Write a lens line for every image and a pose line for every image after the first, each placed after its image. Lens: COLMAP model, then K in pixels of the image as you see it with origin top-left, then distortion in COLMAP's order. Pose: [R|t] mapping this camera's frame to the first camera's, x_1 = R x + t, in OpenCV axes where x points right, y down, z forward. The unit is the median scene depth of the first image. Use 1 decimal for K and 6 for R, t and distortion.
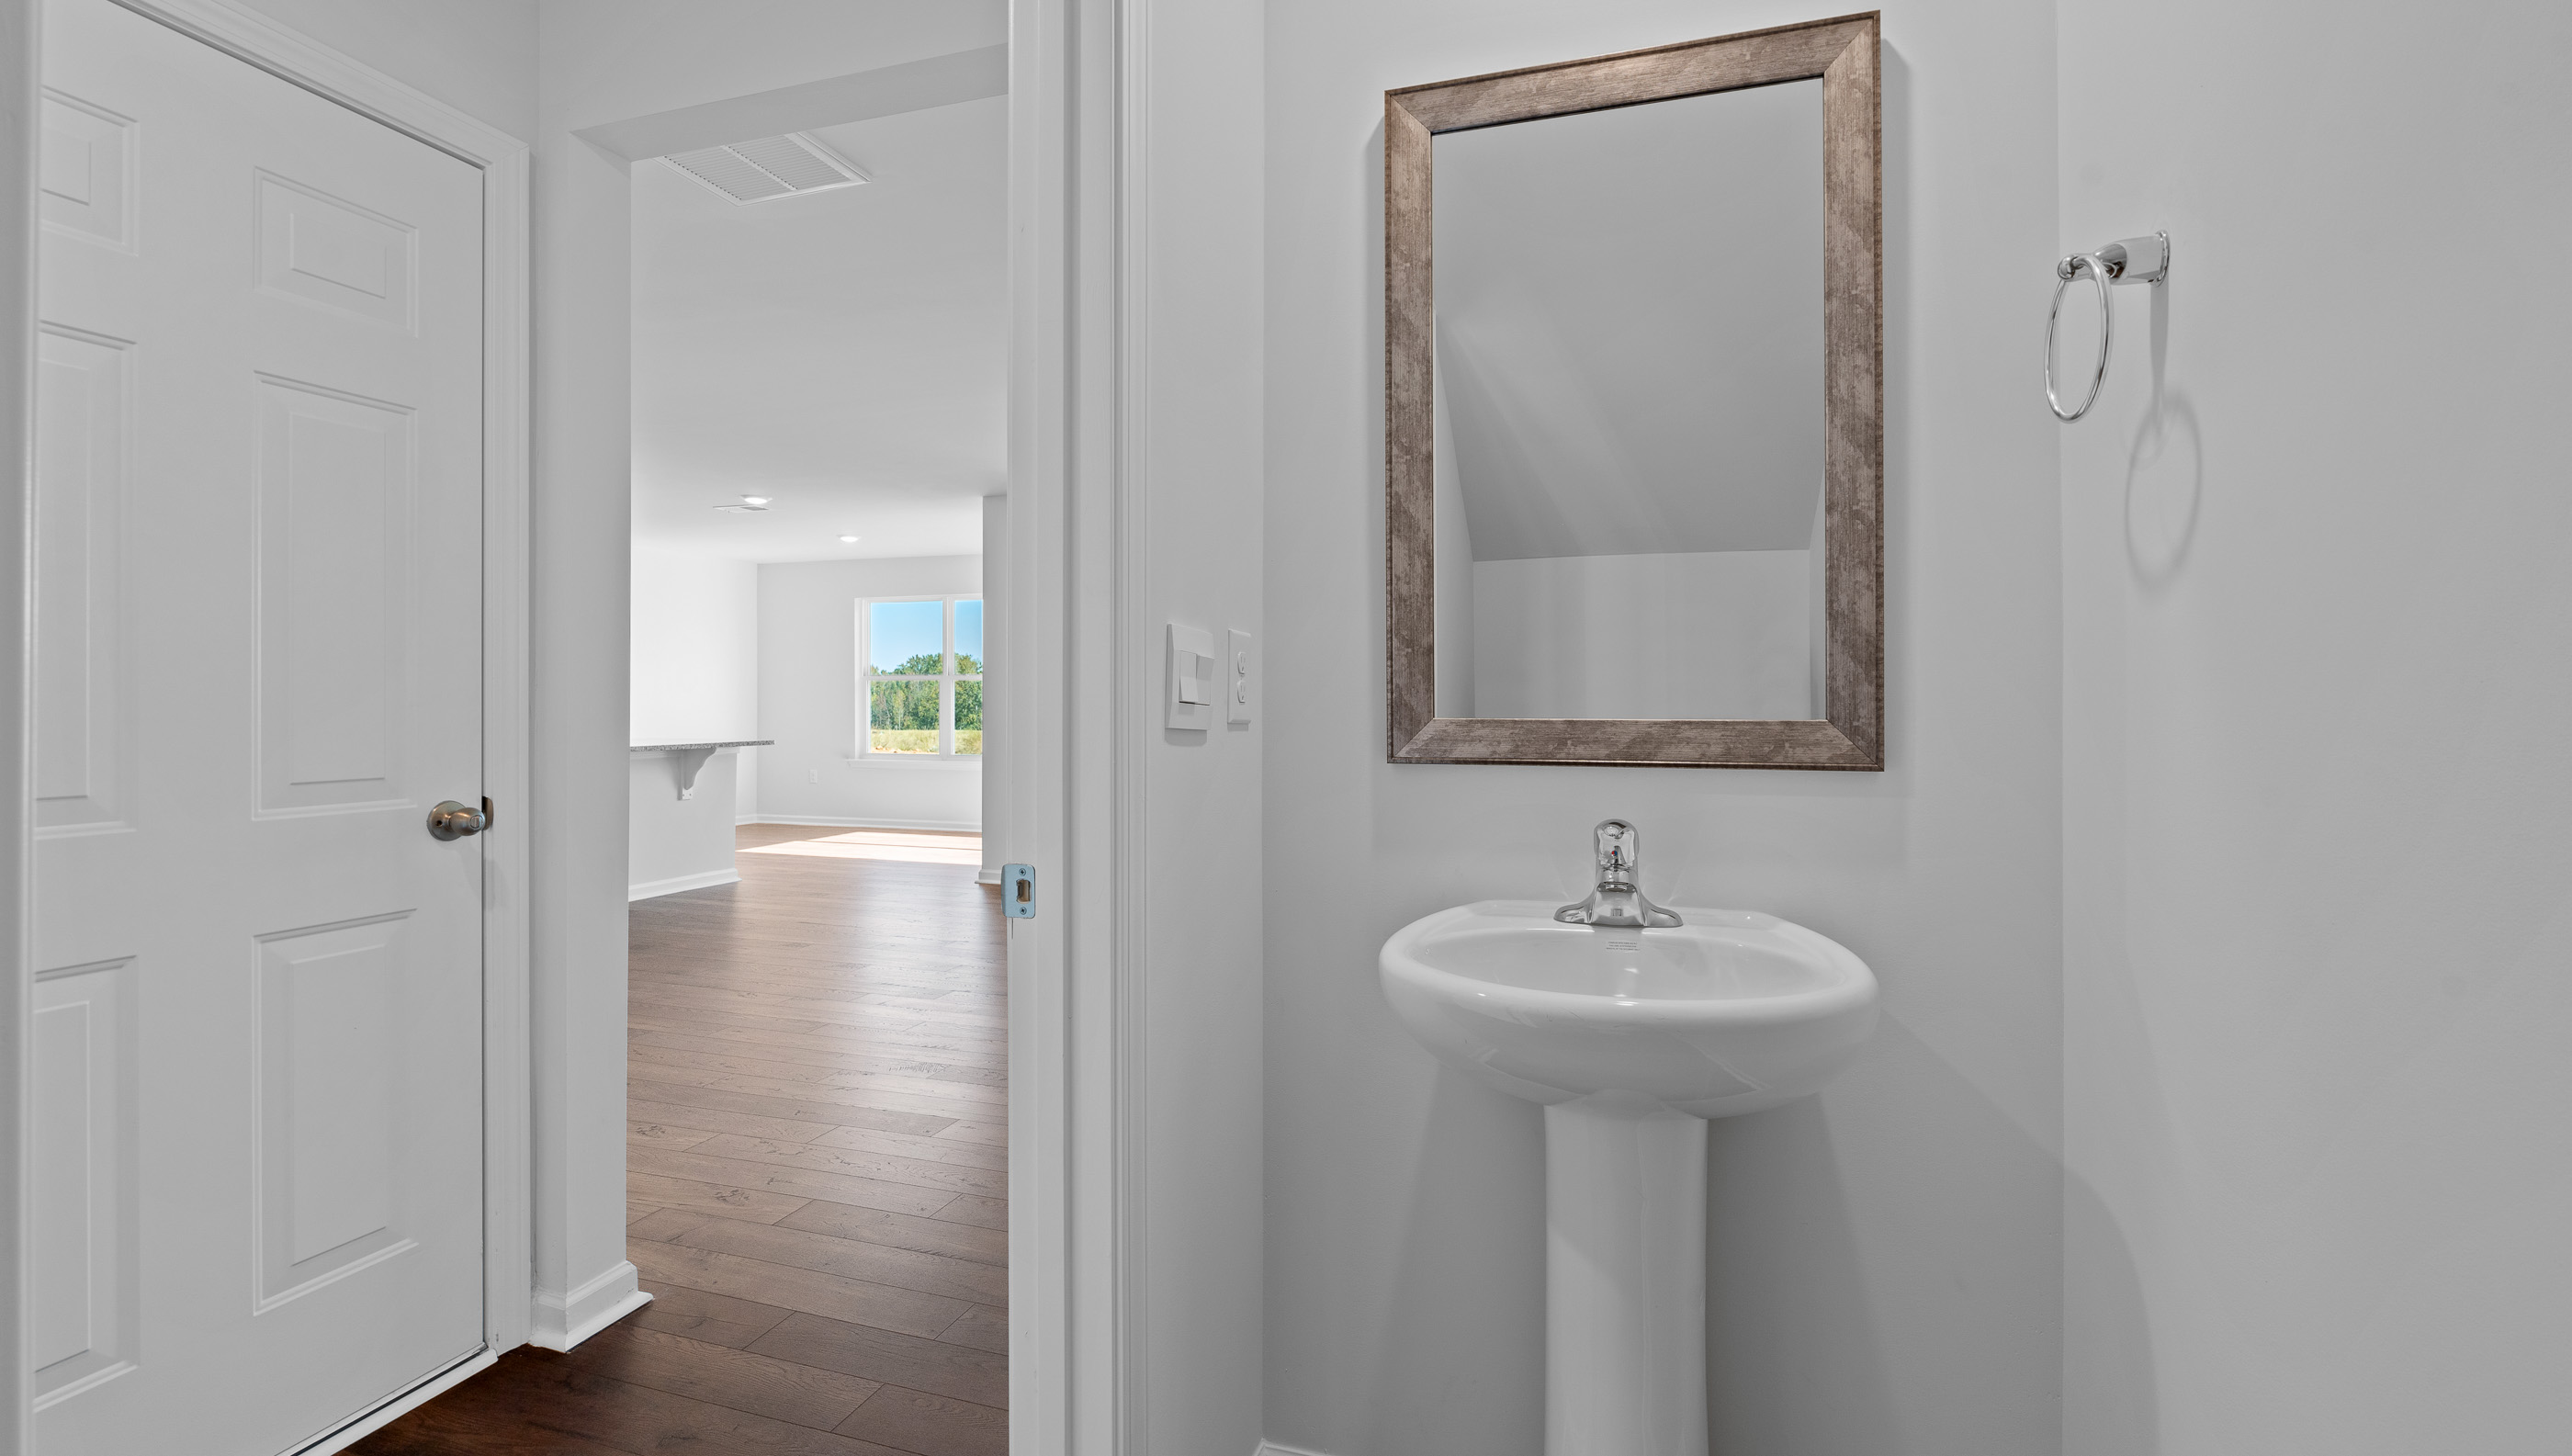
lens RADIAL K [[1126.3, 0, 1286.8], [0, 1126.3, 713.0], [0, 0, 1]] dist [-0.008754, 0.000593]
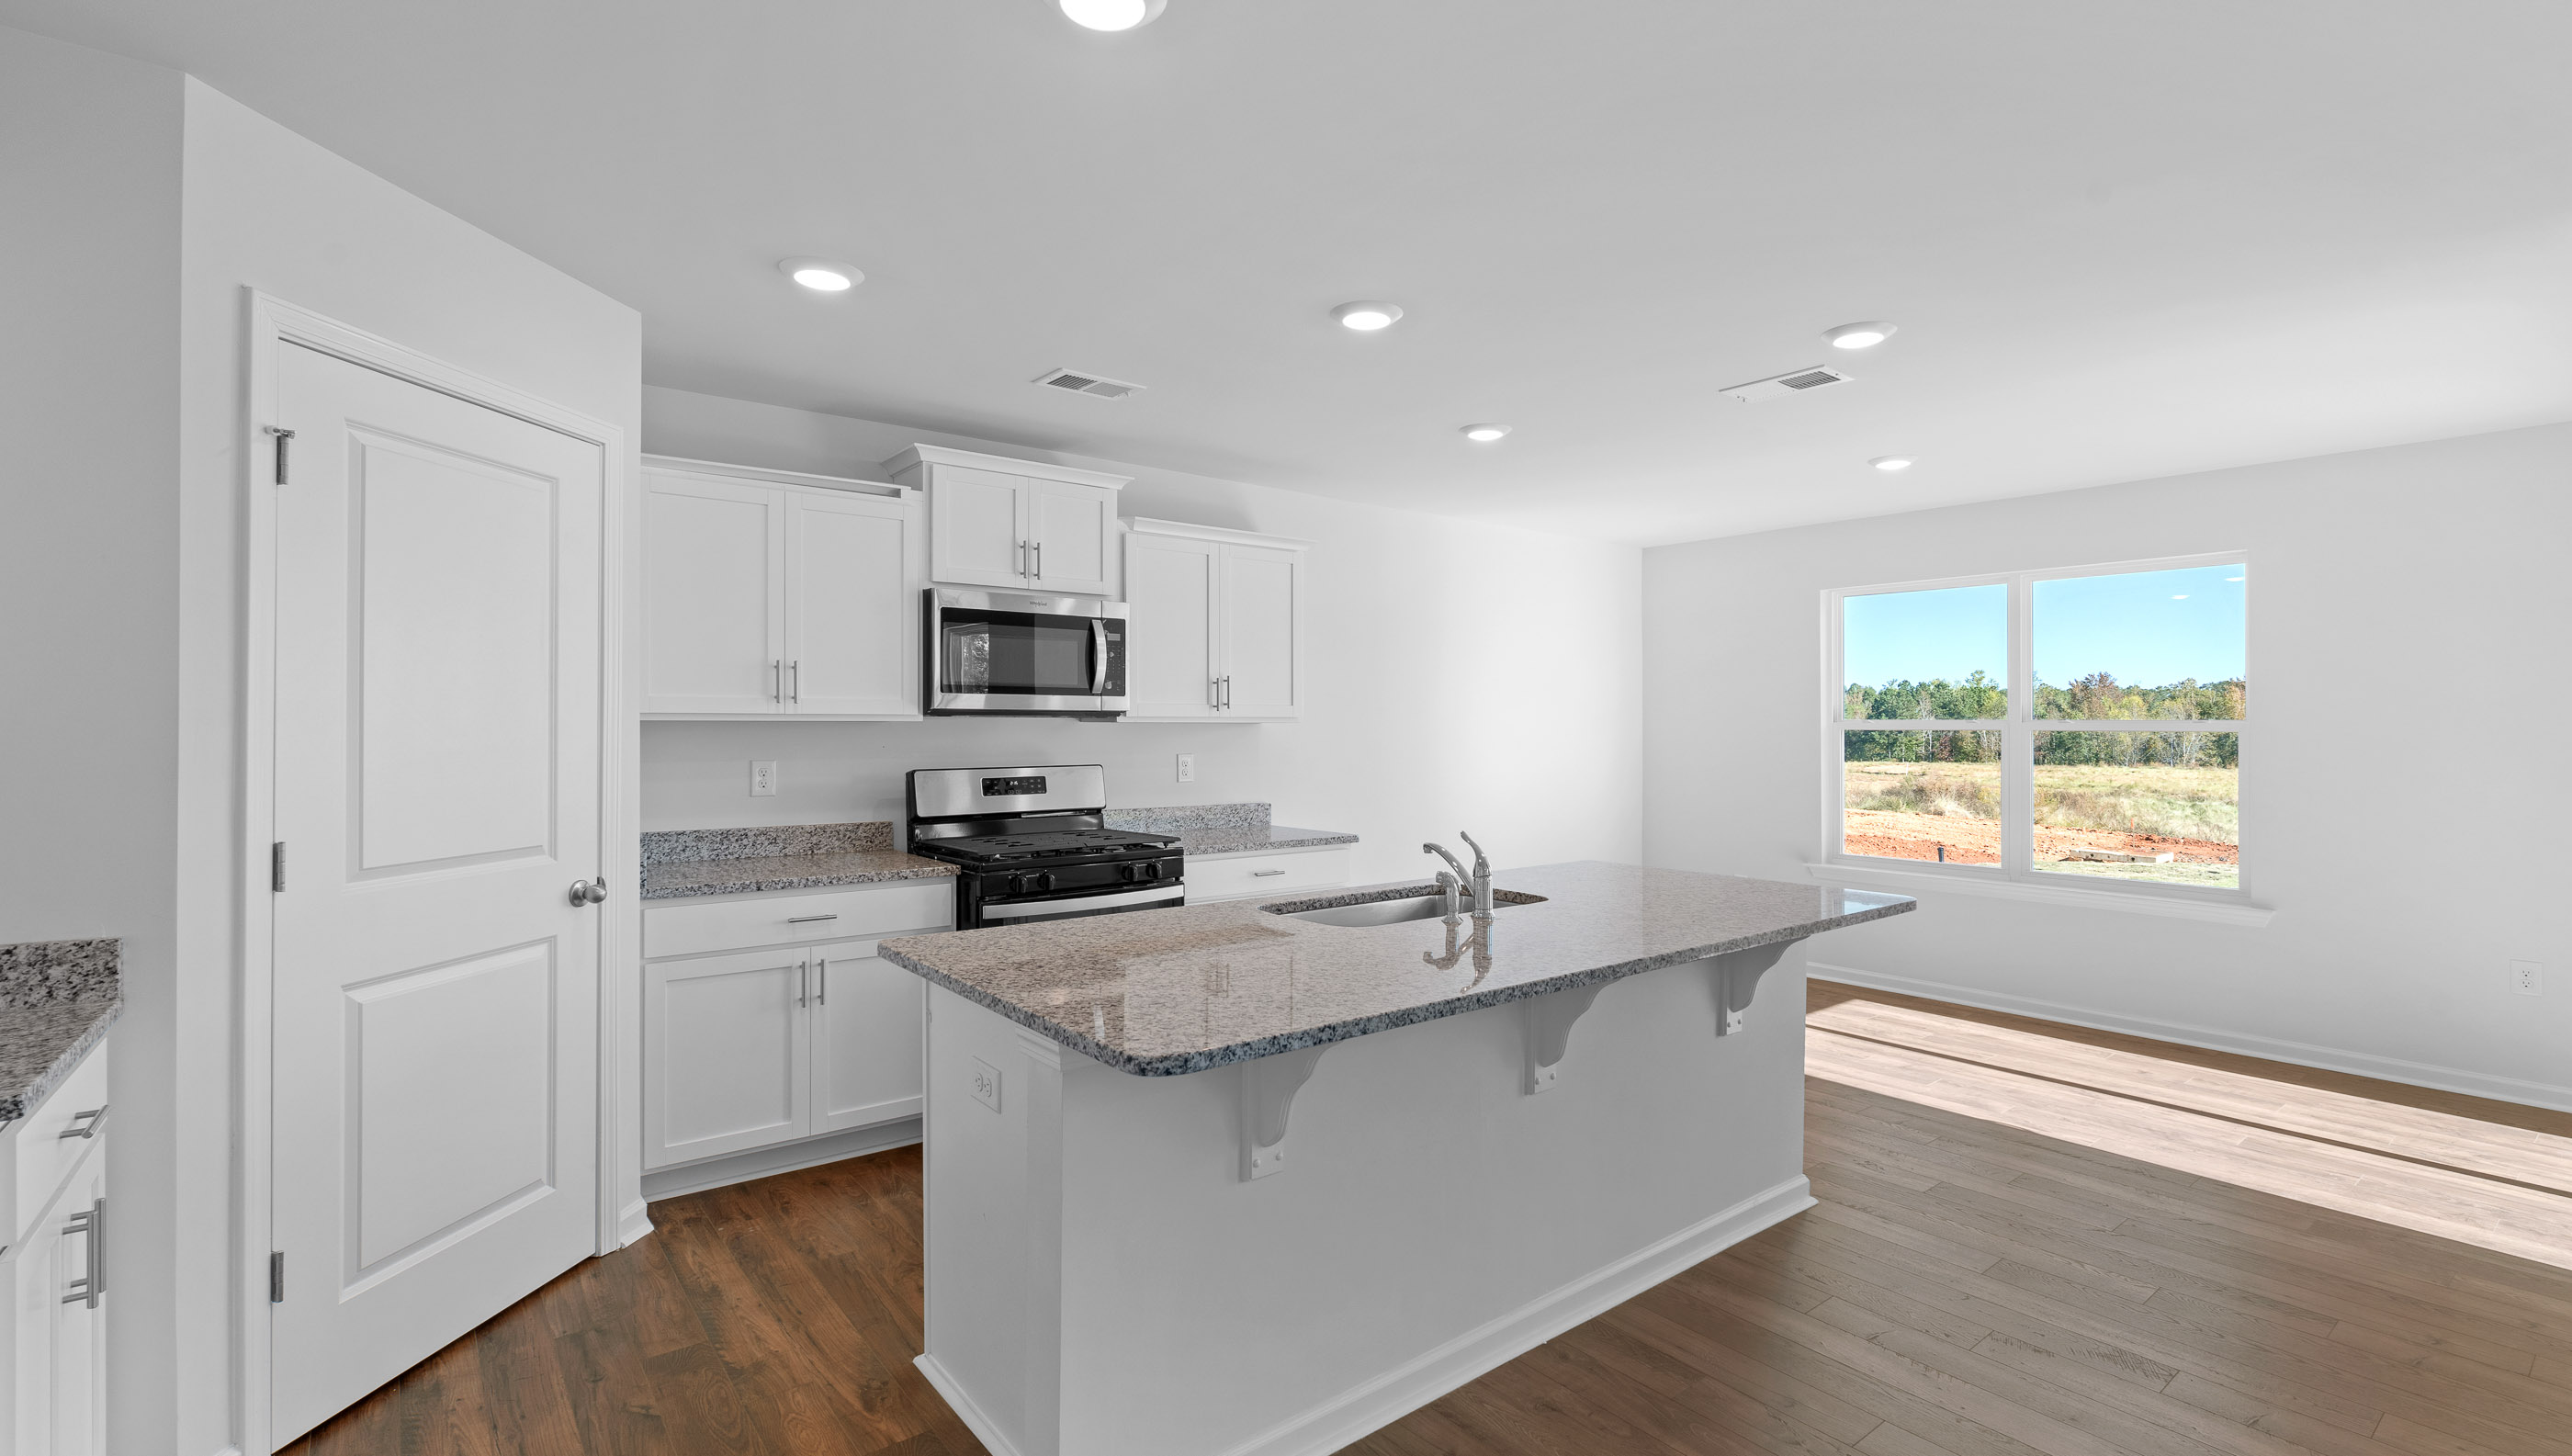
lens RADIAL K [[1126.3, 0, 1283.5], [0, 1126.3, 725.7], [0, 0, 1]] dist [-0.008754, 0.000593]
pose [[0.828540, -0.001523, -0.559927, -0.409075], [-0.004387, 0.999948, -0.009212, -0.034504], [0.559912, 0.010089, 0.828490, 0.511112]]
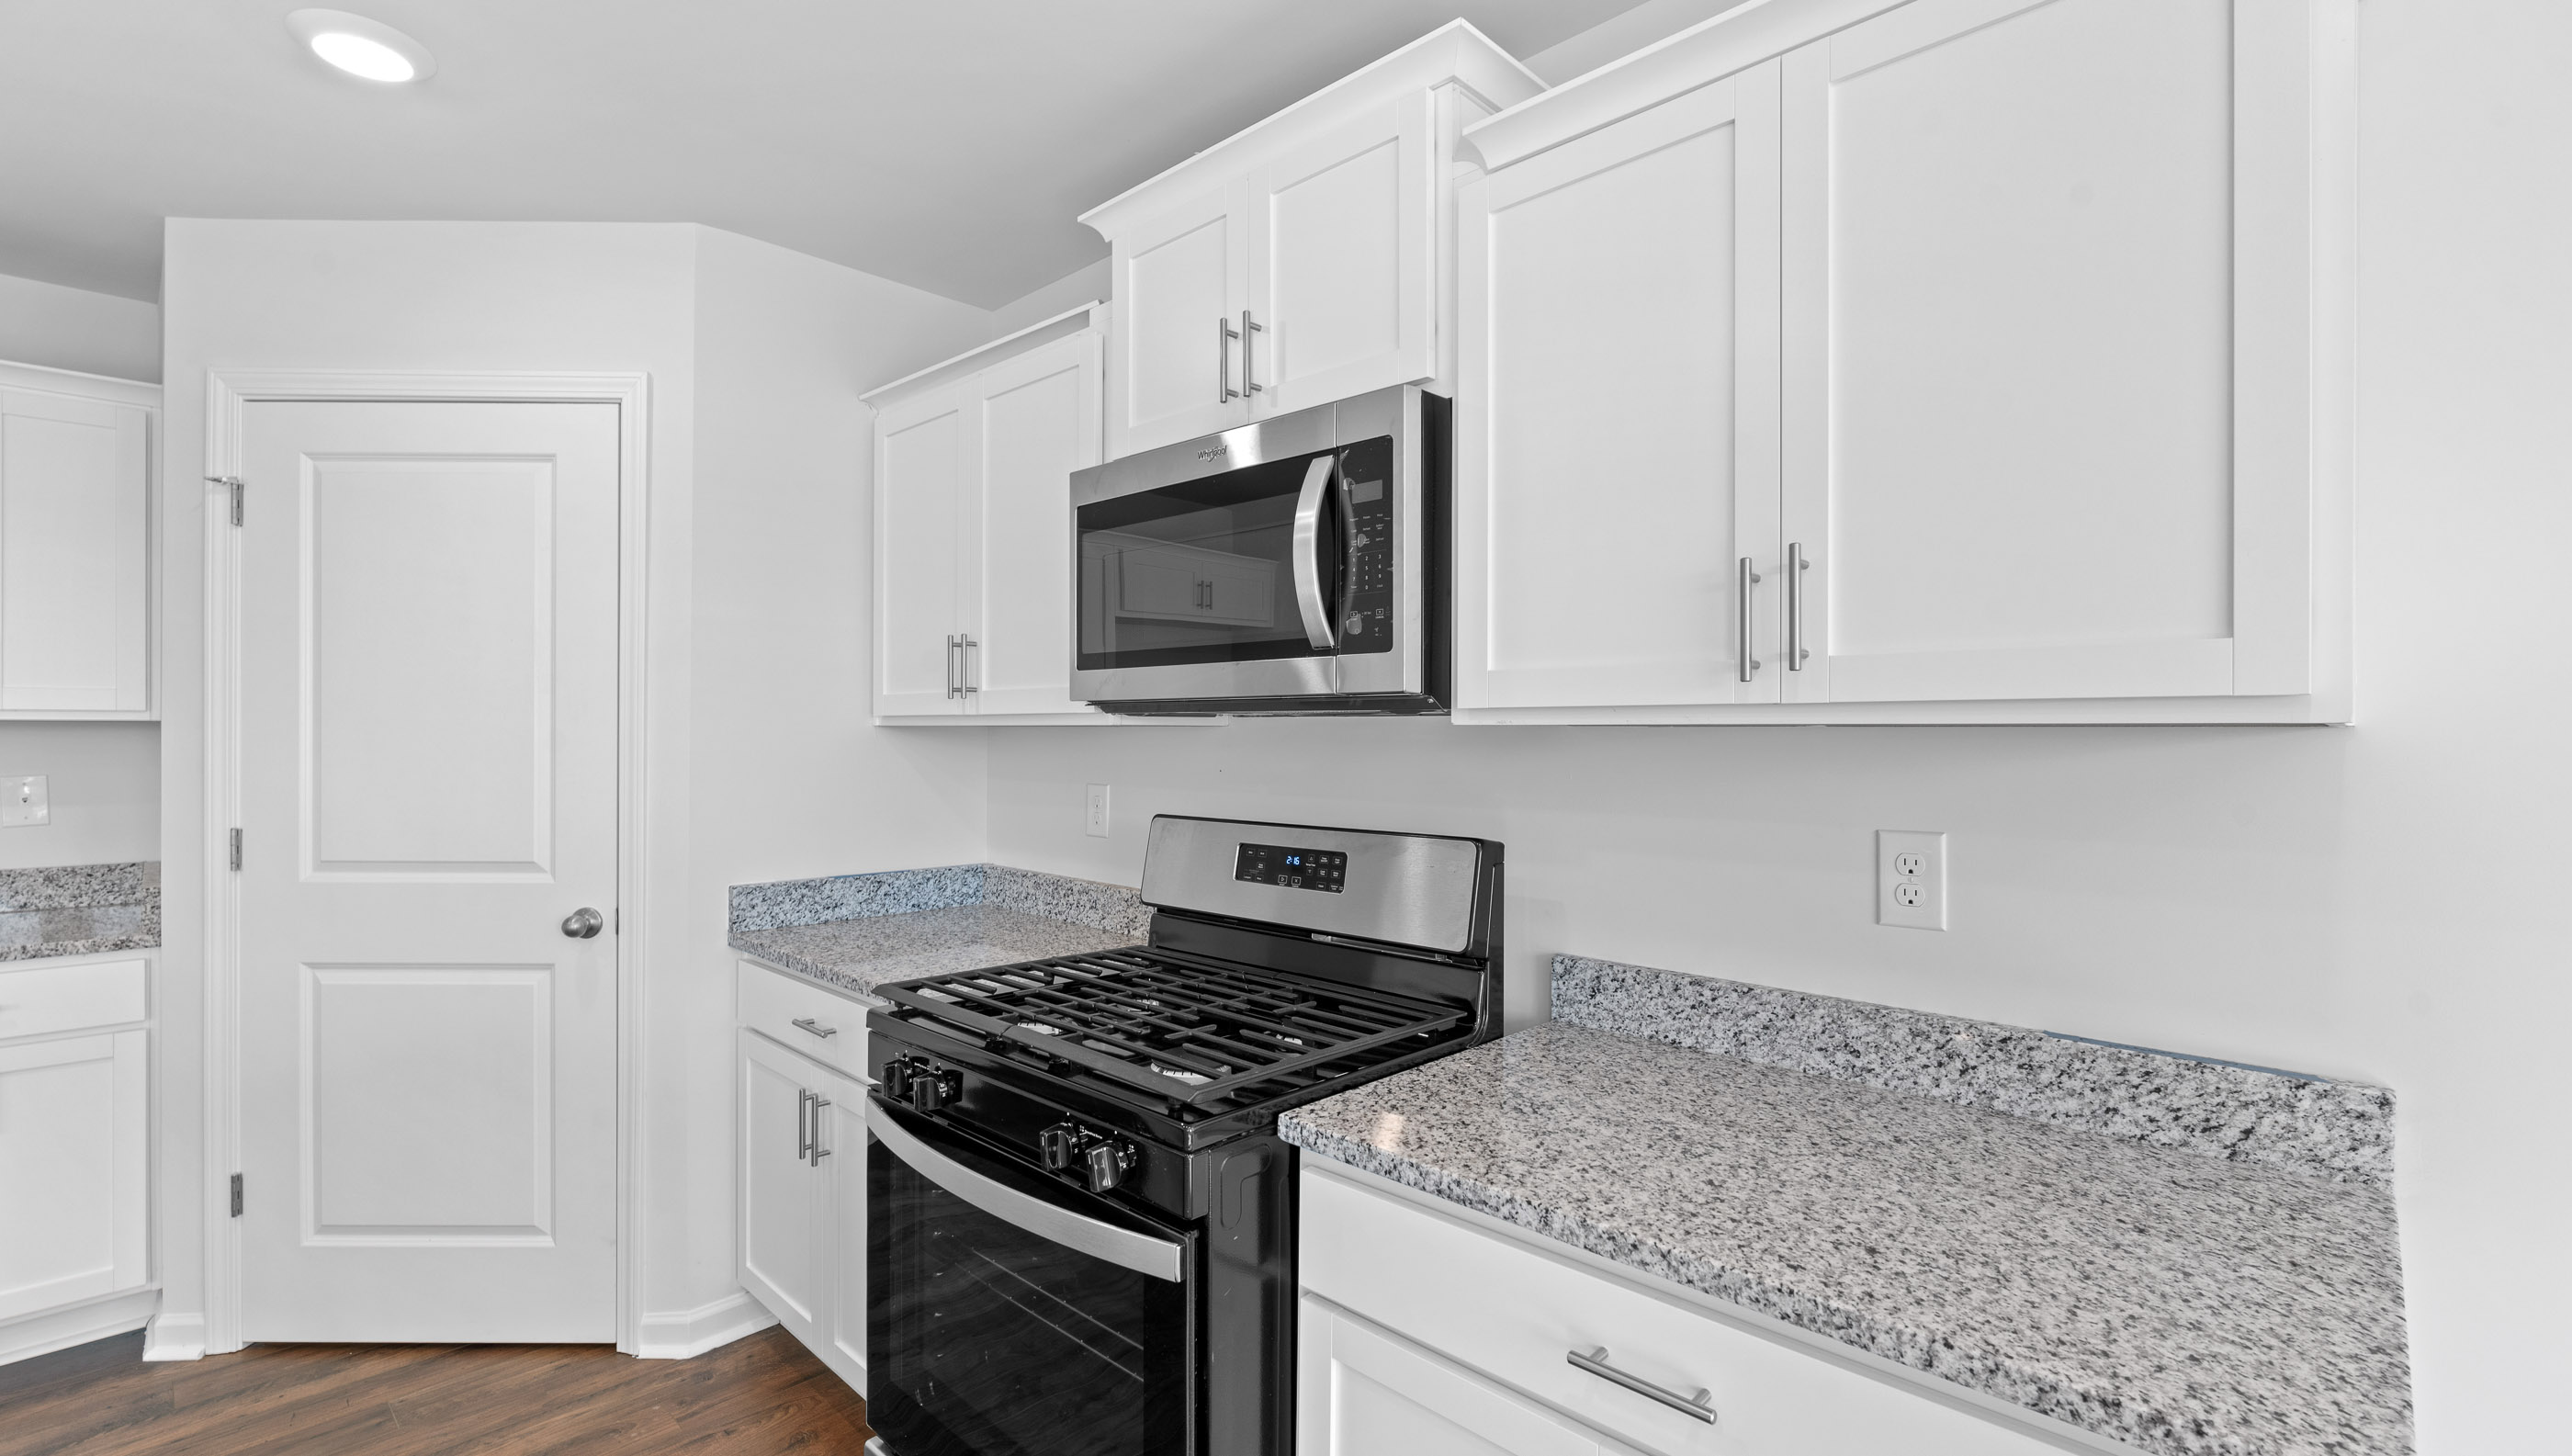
lens RADIAL K [[1126.3, 0, 1294.6], [0, 1126.3, 729.7], [0, 0, 1]] dist [-0.008754, 0.000593]
pose [[-0.437339, -0.003942, -0.899288, -0.613811], [-0.011876, 0.999929, 0.001392, -0.040508], [0.899218, 0.011288, -0.437354, 1.032329]]
